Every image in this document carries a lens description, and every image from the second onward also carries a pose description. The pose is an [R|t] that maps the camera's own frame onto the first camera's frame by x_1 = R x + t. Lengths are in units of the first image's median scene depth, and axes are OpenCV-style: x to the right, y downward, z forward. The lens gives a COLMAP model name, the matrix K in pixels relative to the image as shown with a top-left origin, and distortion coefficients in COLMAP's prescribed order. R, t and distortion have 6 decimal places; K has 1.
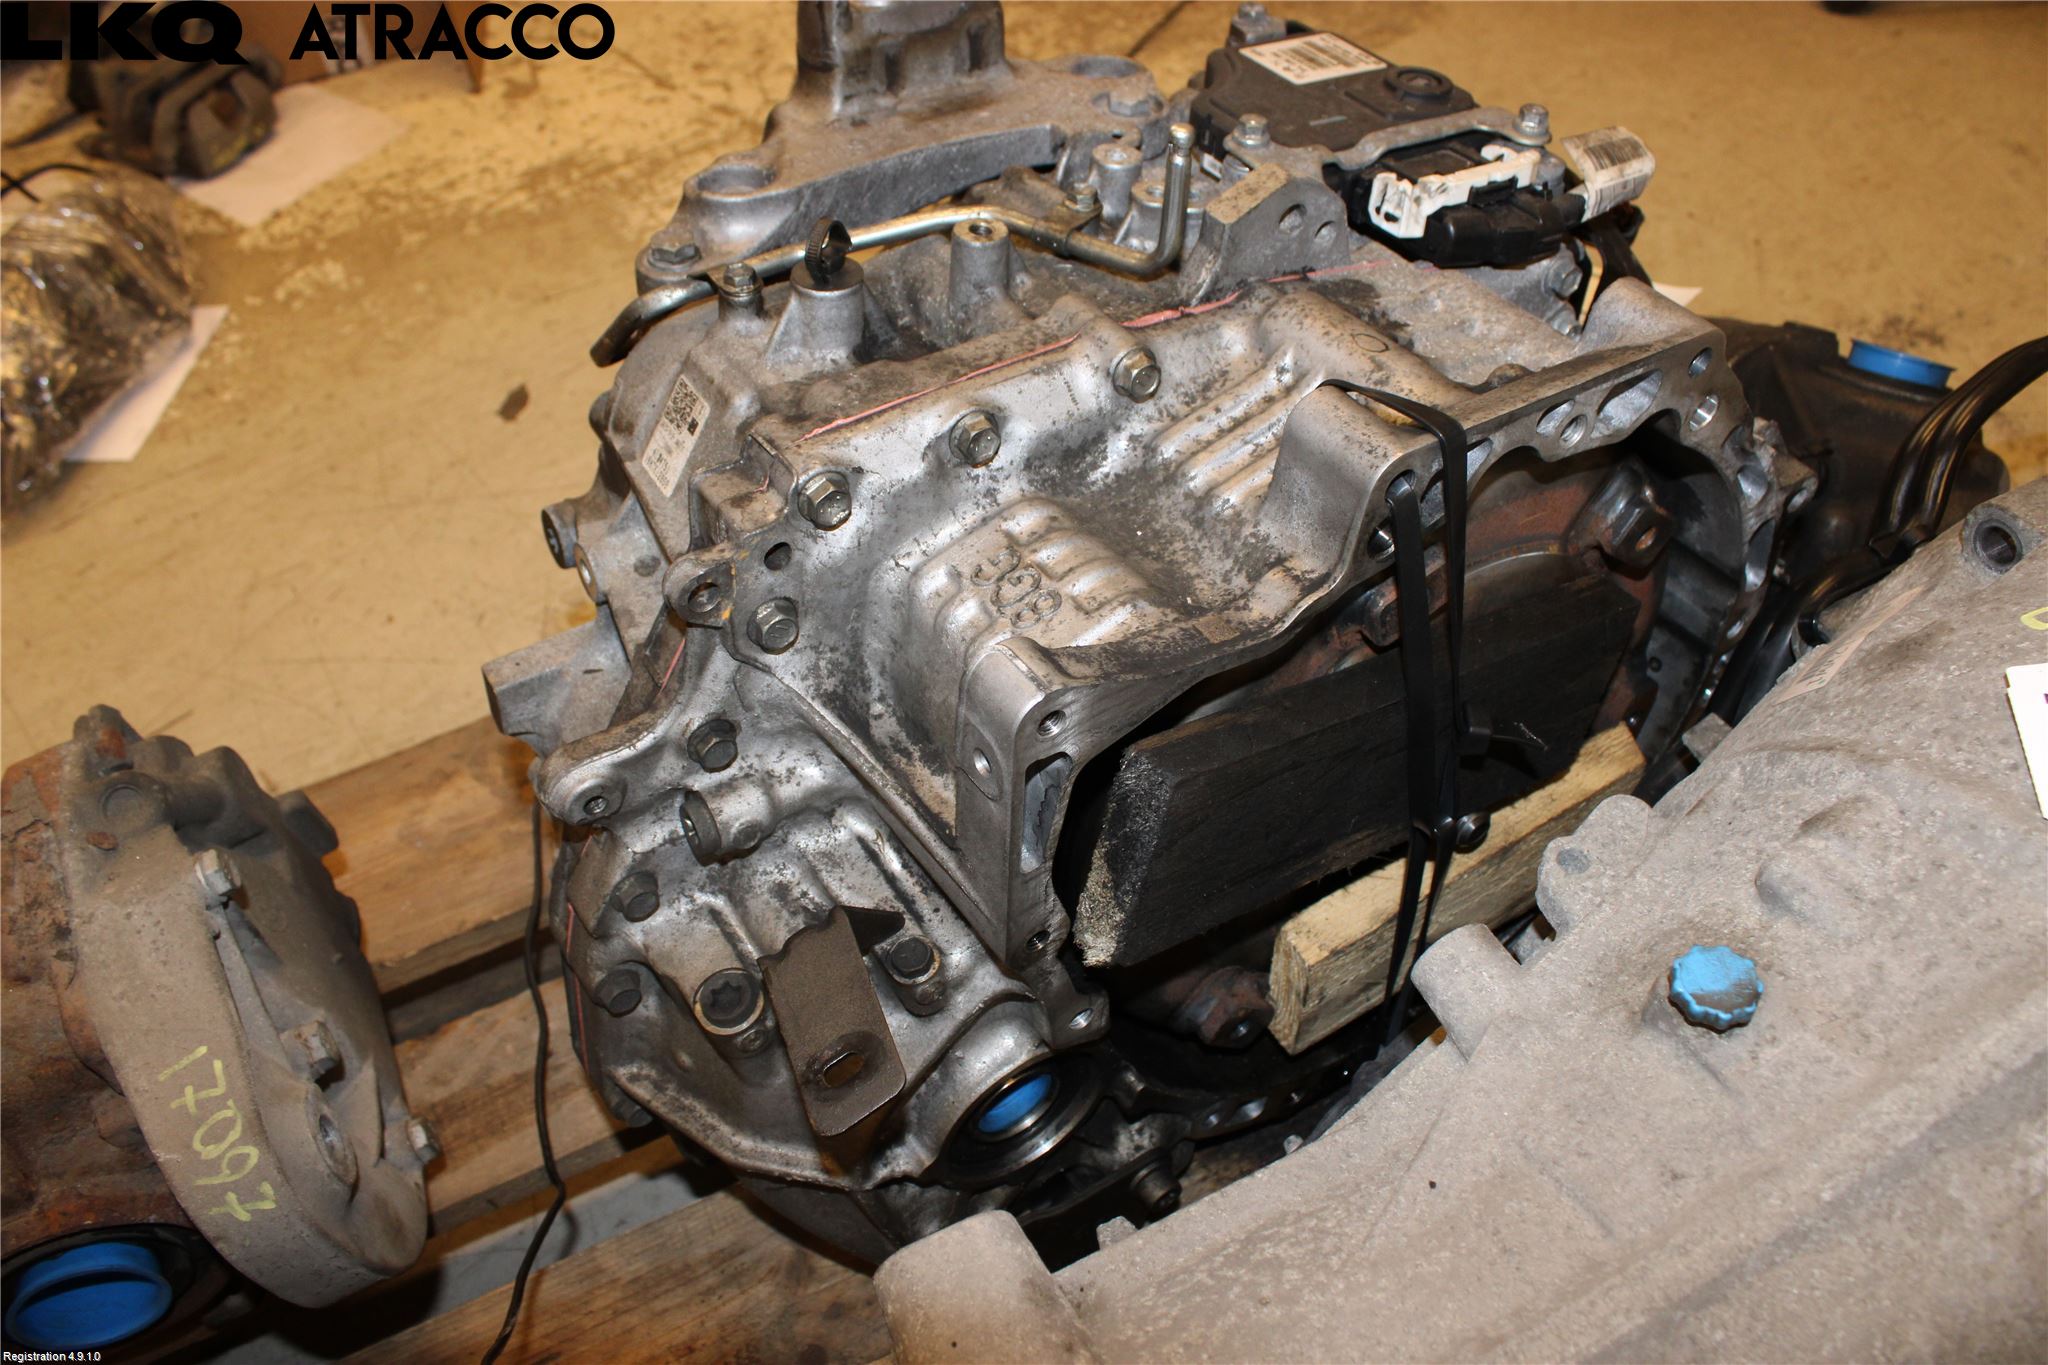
lens RADIAL K [[1699.7, 0, 1025.8], [0, 1699.7, 676.7], [0, 0, 1]] dist [-0.061125, -0.009648]
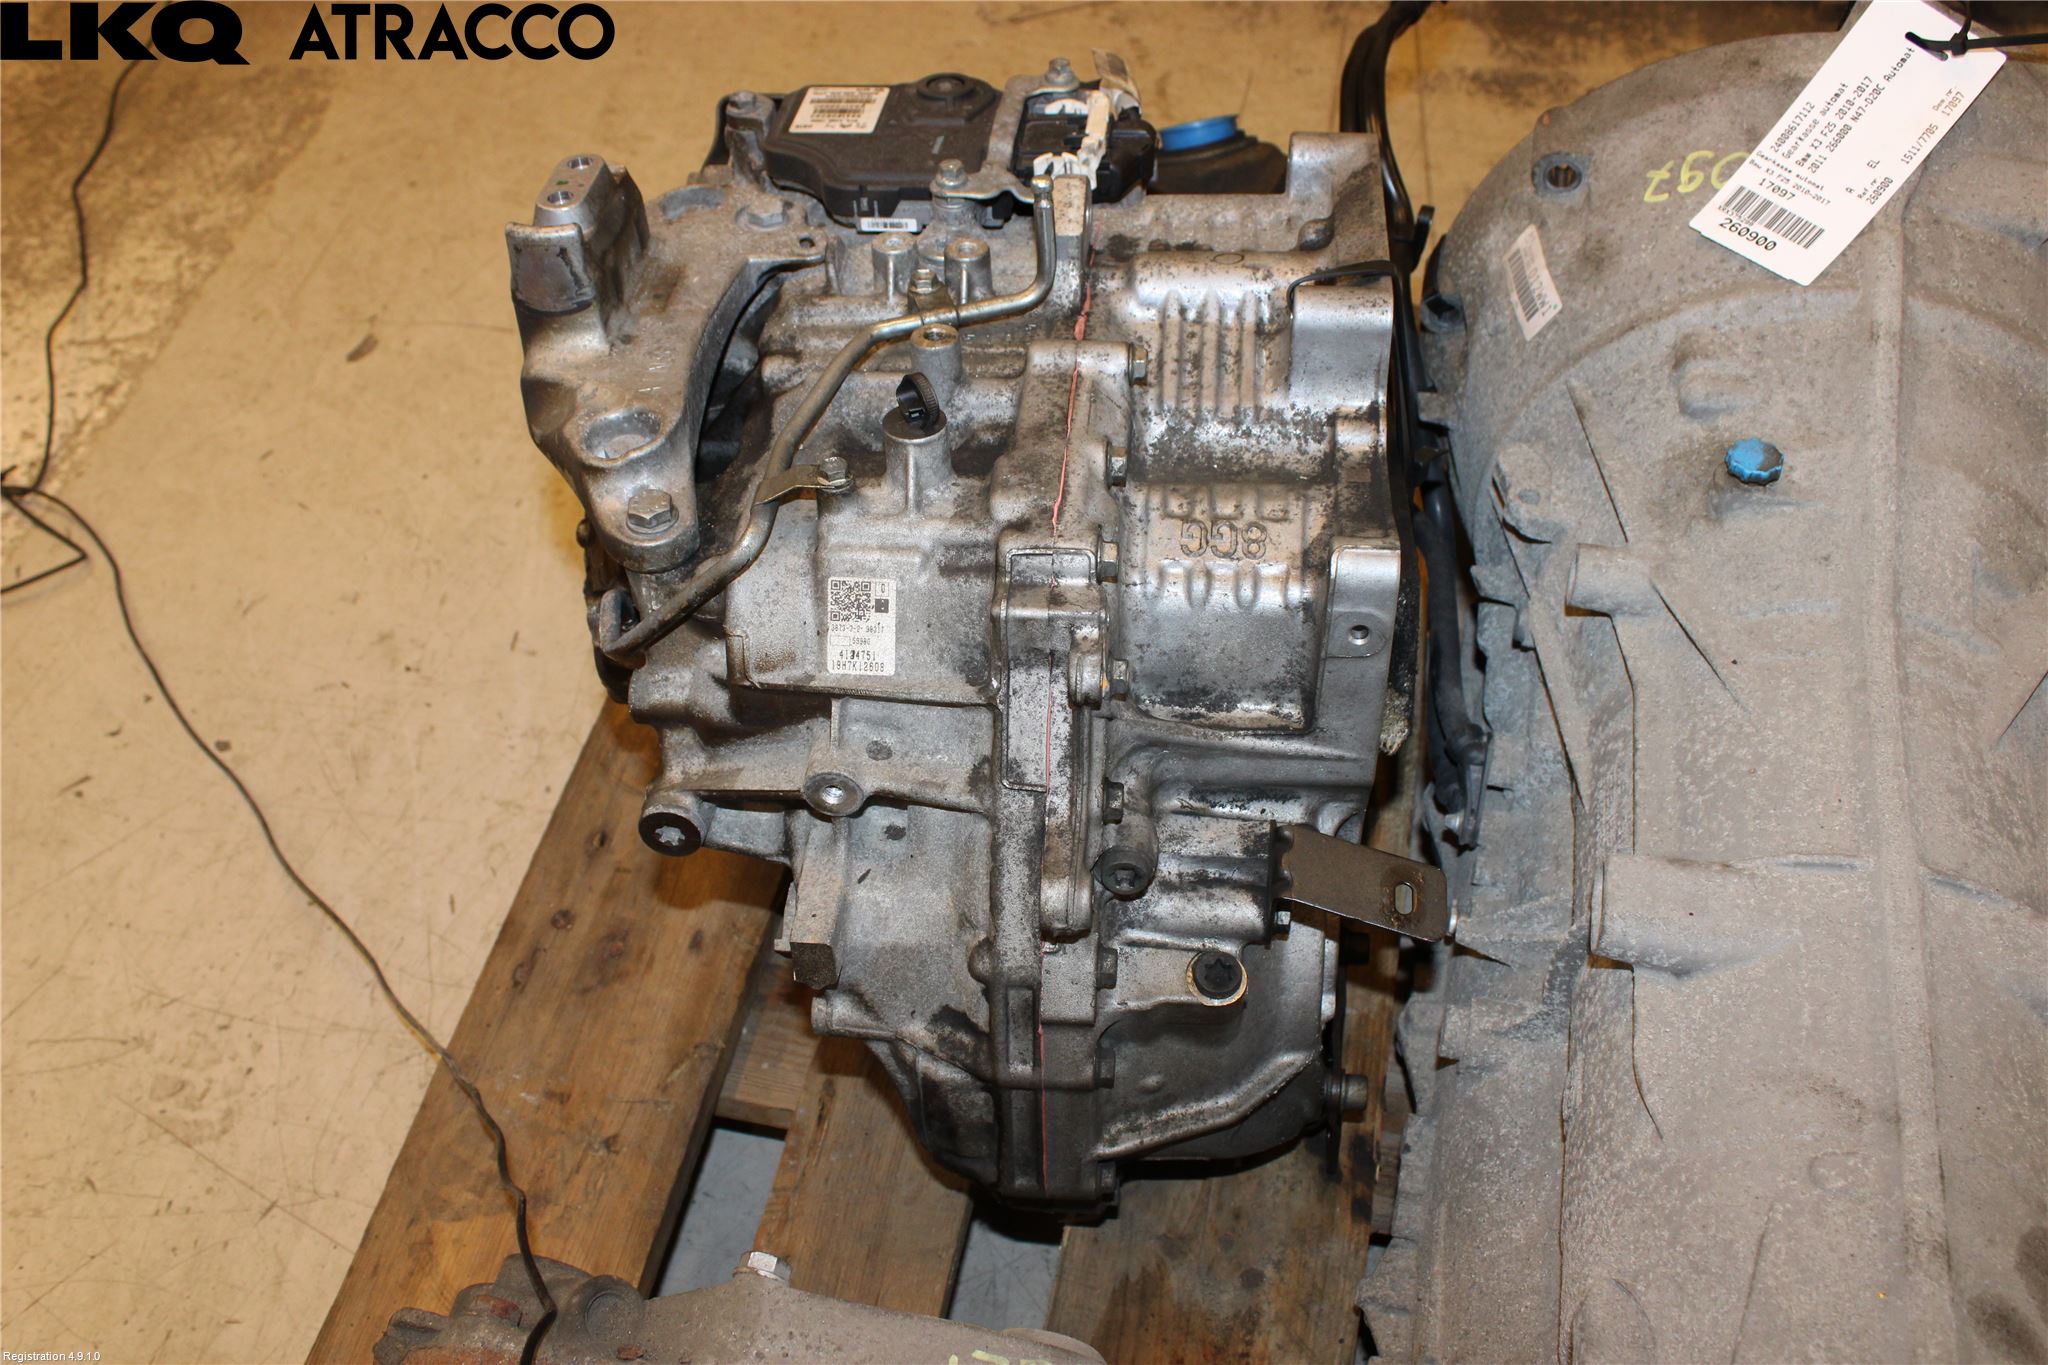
lens RADIAL K [[1990.2, 0, 1025.1], [0, 1990.2, 687.3], [0, 0, 1]] dist [-0.000369, 0.000000]
pose [[0.599700, -0.561617, 0.570040, -0.970979], [0.566932, 0.800920, 0.192655, -0.323502], [-0.564755, 0.207639, 0.798710, -0.070202]]
